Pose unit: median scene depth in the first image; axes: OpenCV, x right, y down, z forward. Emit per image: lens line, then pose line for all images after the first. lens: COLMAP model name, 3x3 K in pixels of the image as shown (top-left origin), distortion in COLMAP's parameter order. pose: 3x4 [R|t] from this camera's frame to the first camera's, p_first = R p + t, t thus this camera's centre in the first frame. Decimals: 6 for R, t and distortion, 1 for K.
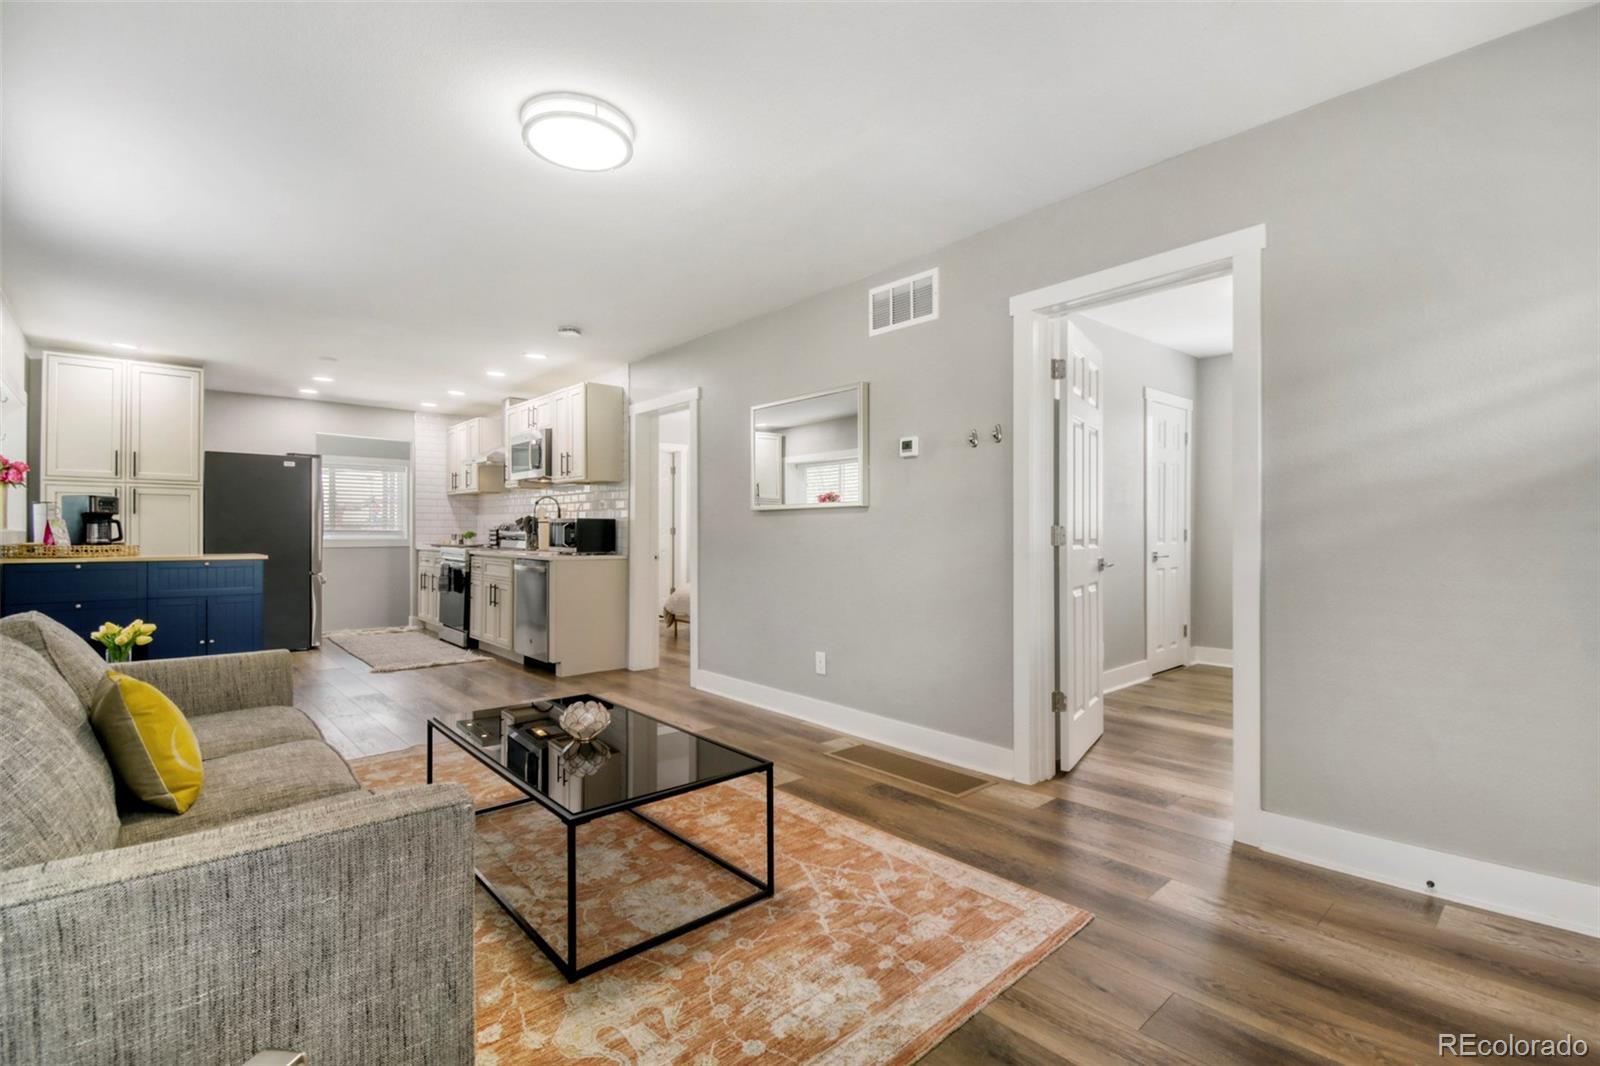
lens RADIAL K [[715.6, 0, 807.1], [0, 715.6, 535.4], [0, 0, 1]] dist [0.011315, -0.011539]
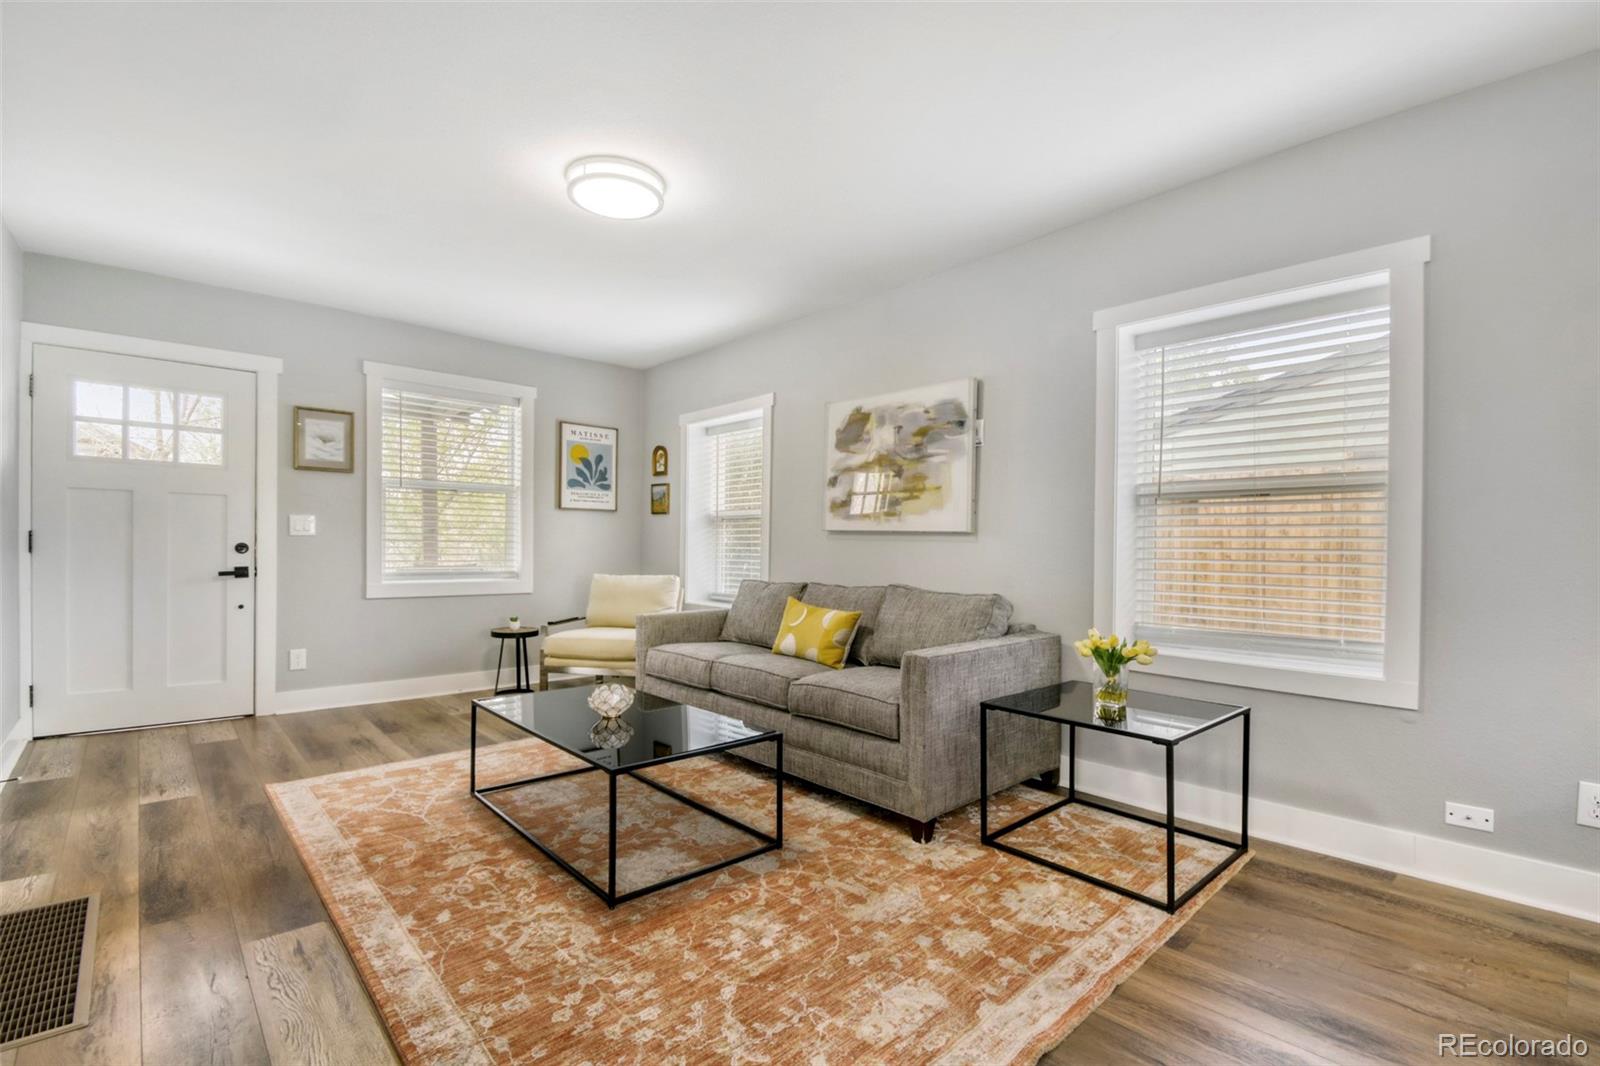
lens RADIAL K [[715.6, 0, 810.6], [0, 715.6, 546.3], [0, 0, 1]] dist [0.011315, -0.011539]
pose [[-0.999938, -0.011088, 0.000741, -0.290714], [-0.011085, 0.999932, 0.003639, 0.004587], [-0.000781, 0.003631, -0.999993, 0.993678]]
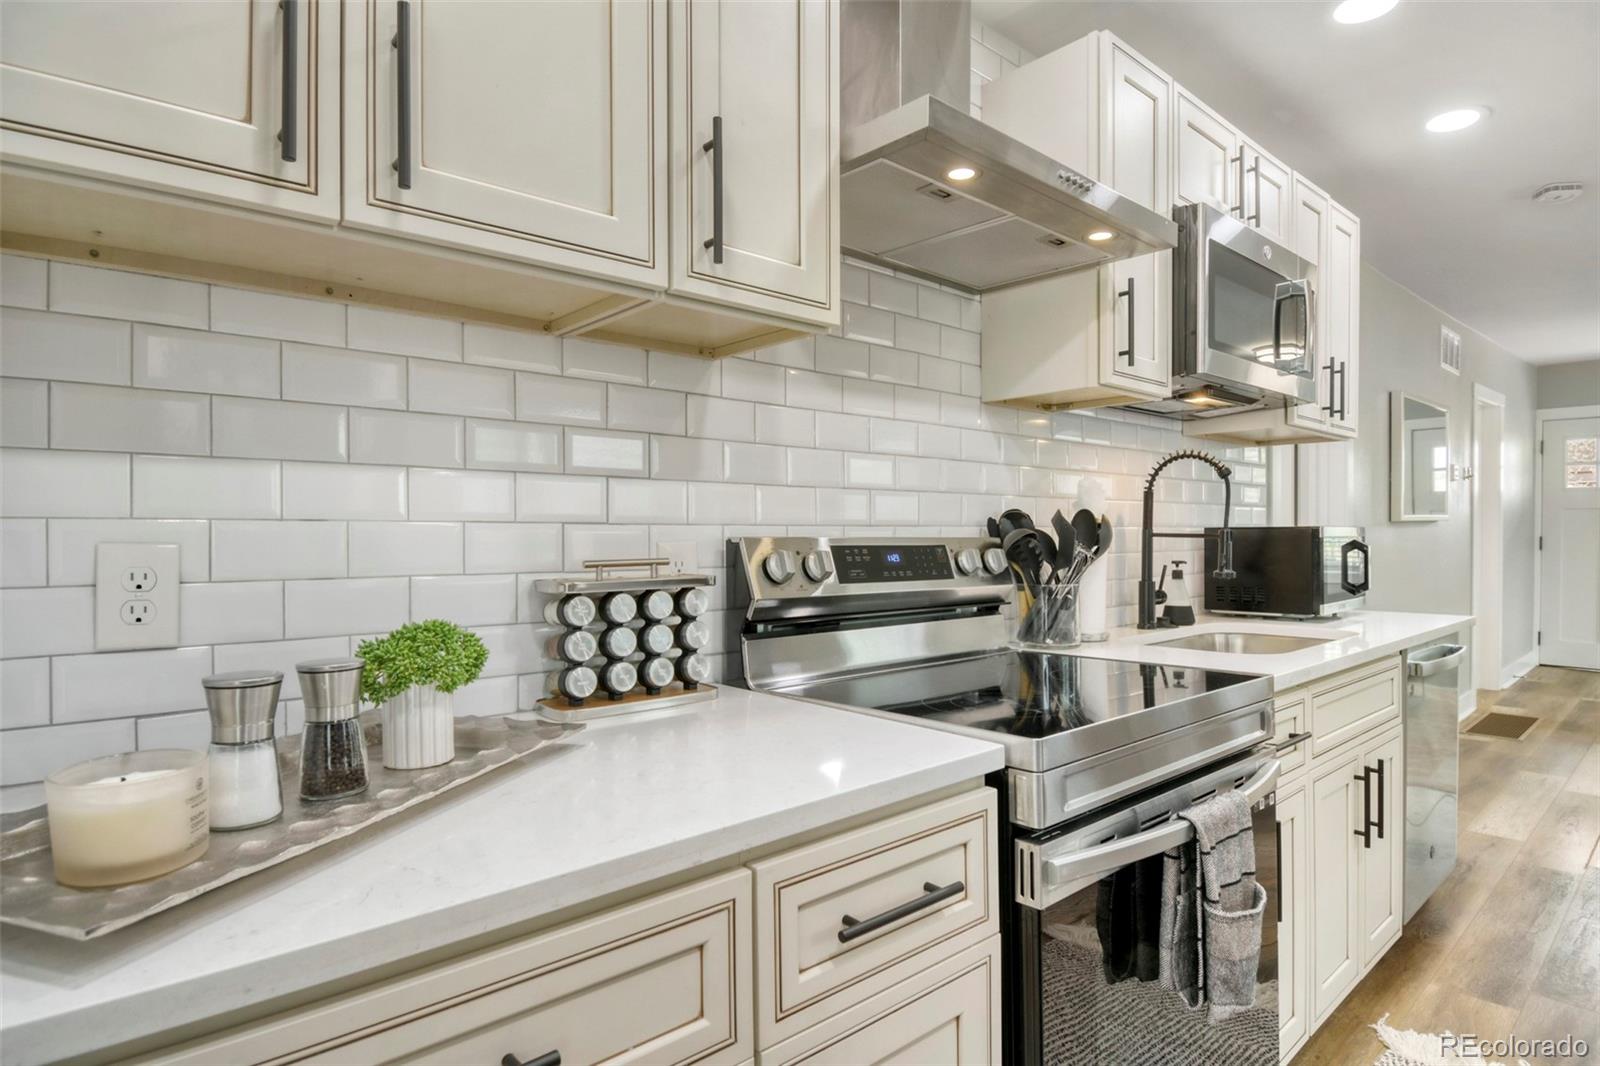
lens RADIAL K [[867.9, 0, 806.2], [0, 867.9, 548.6], [0, 0, 1]] dist [-0.000305, -0.003267]
pose [[0.007661, -0.029137, 0.999546, -0.934411], [0.007005, 0.999552, 0.029084, -0.031160], [-0.999946, 0.006779, 0.007862, 1.469339]]
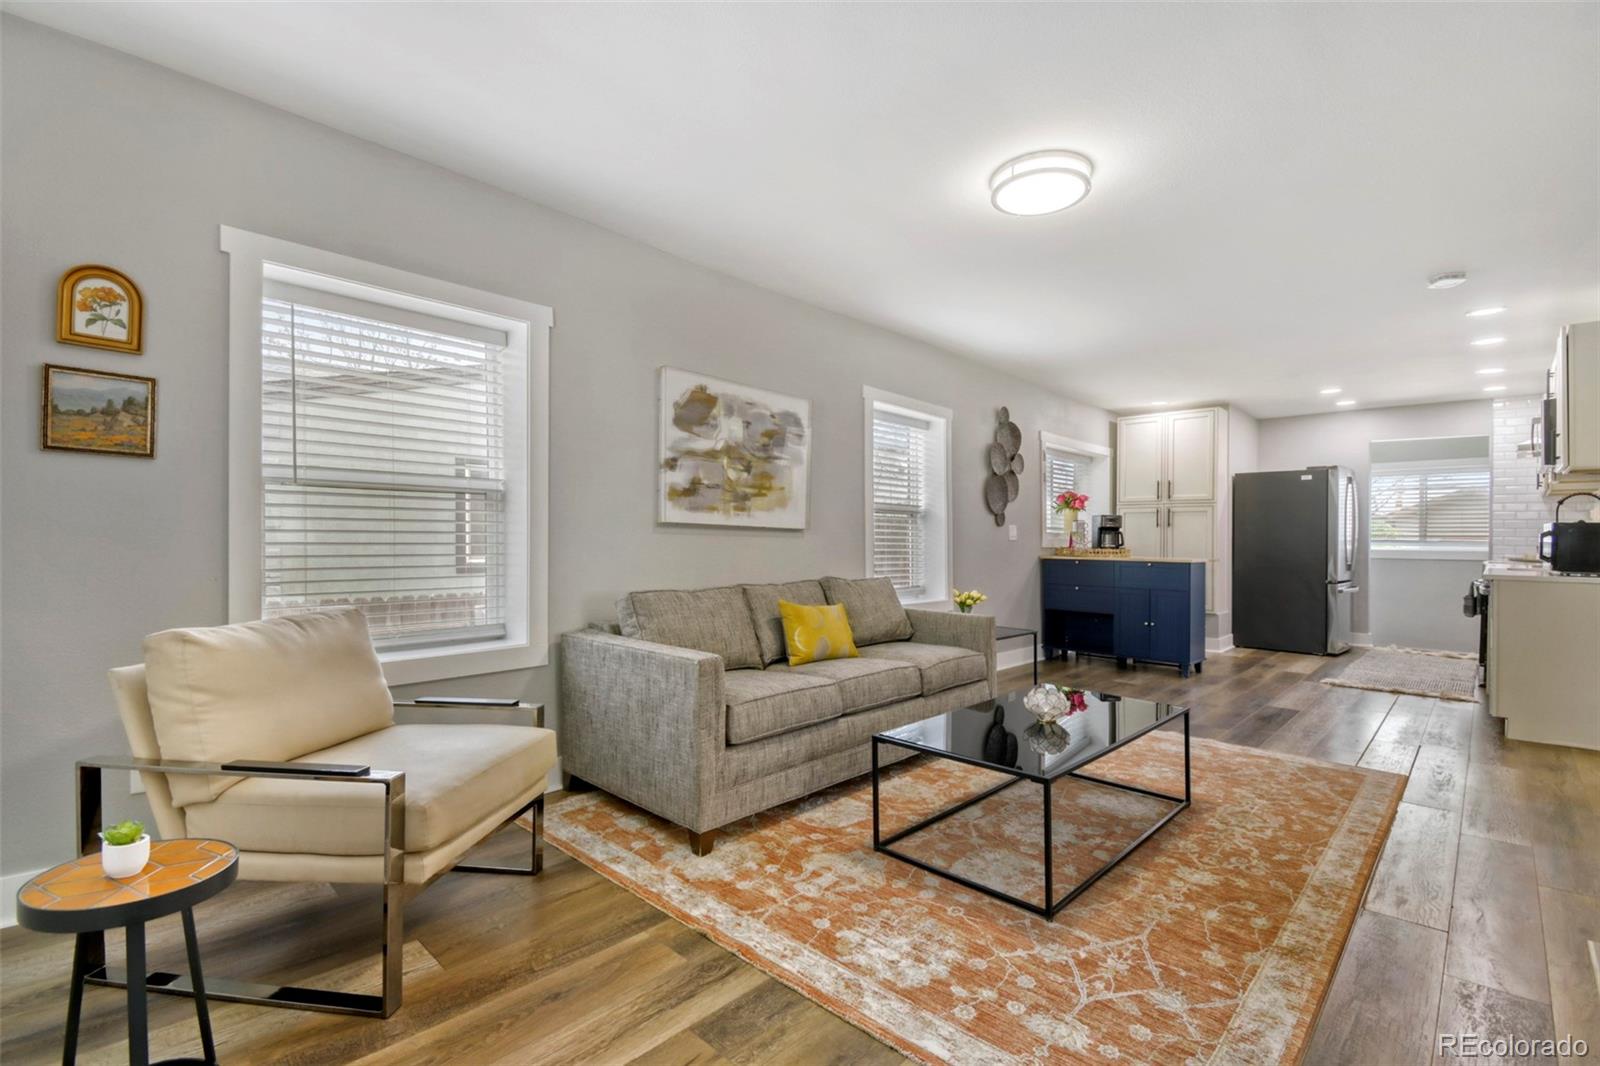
lens RADIAL K [[715.6, 0, 797.4], [0, 715.6, 528.3], [0, 0, 1]] dist [0.011315, -0.011539]
pose [[0.051427, -0.021066, -0.998455, 0.365231], [-0.010073, 0.999716, -0.021611, 0.007845], [0.998626, 0.011169, 0.051200, 0.259698]]
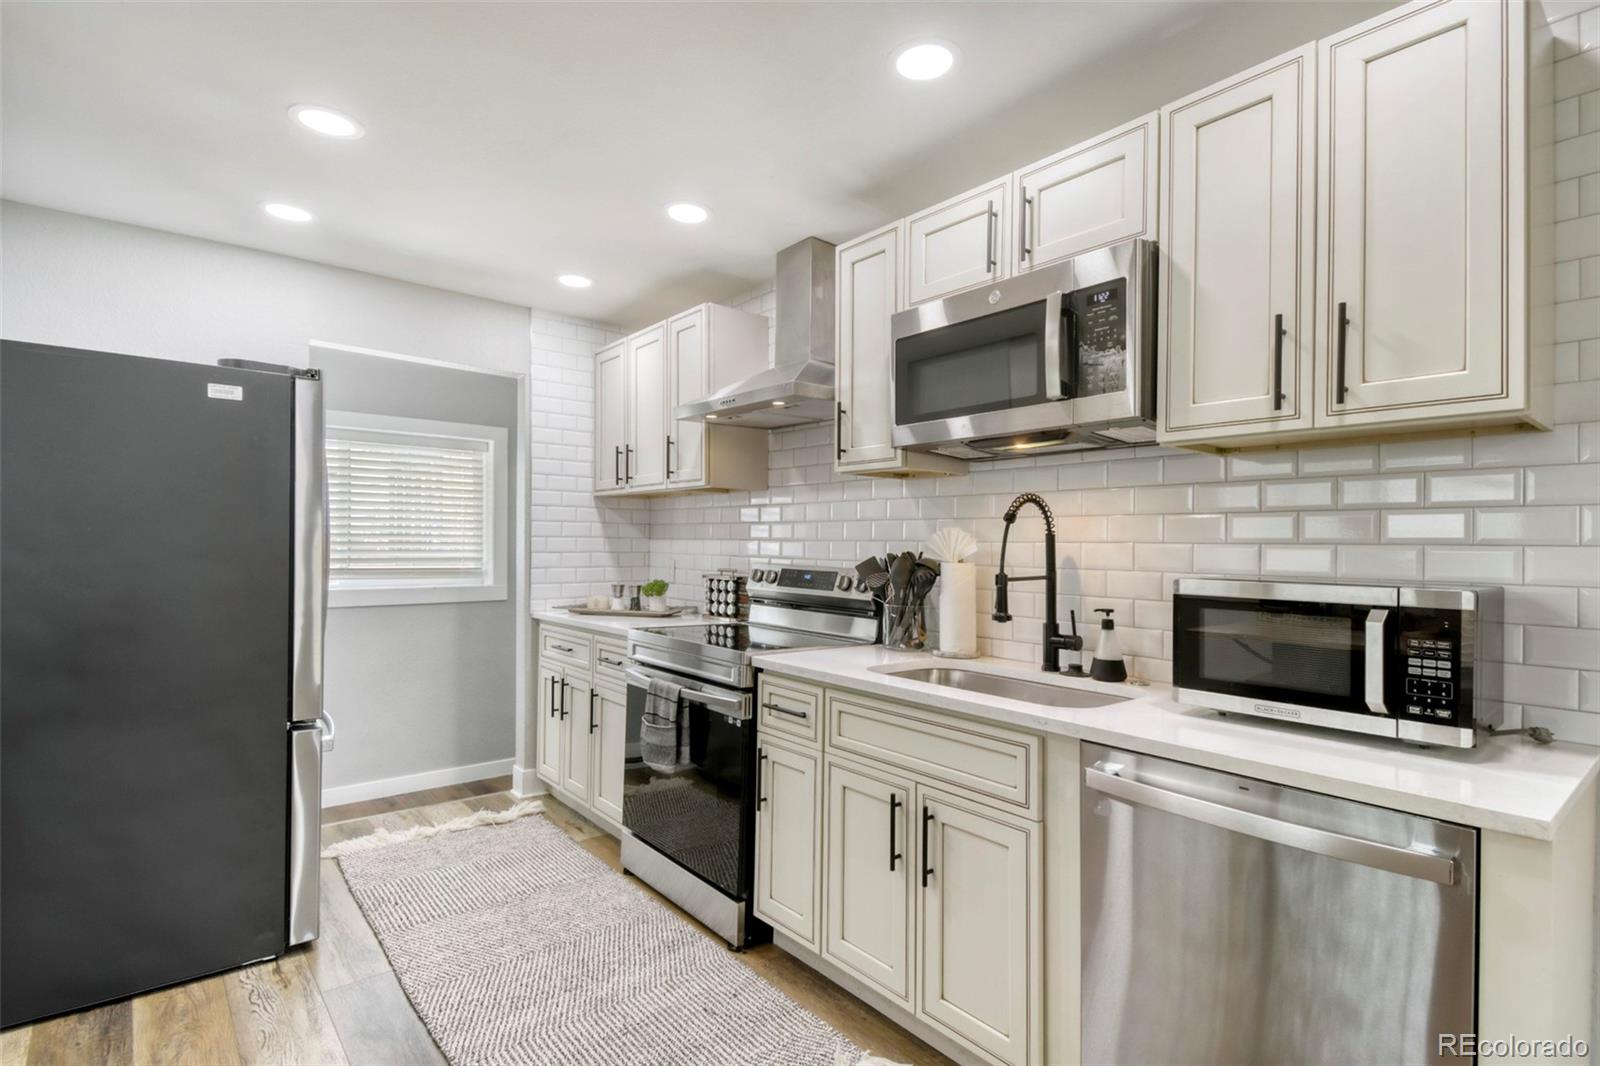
lens RADIAL K [[771.5, 0, 802.9], [0, 771.5, 545.7], [0, 0, 1]] dist [0.028971, -0.012657]
pose [[0.999087, 0.005072, -0.042415, -0.565385], [-0.005213, 0.999981, -0.003213, -0.039137], [0.042398, 0.003431, 0.999095, 0.835559]]
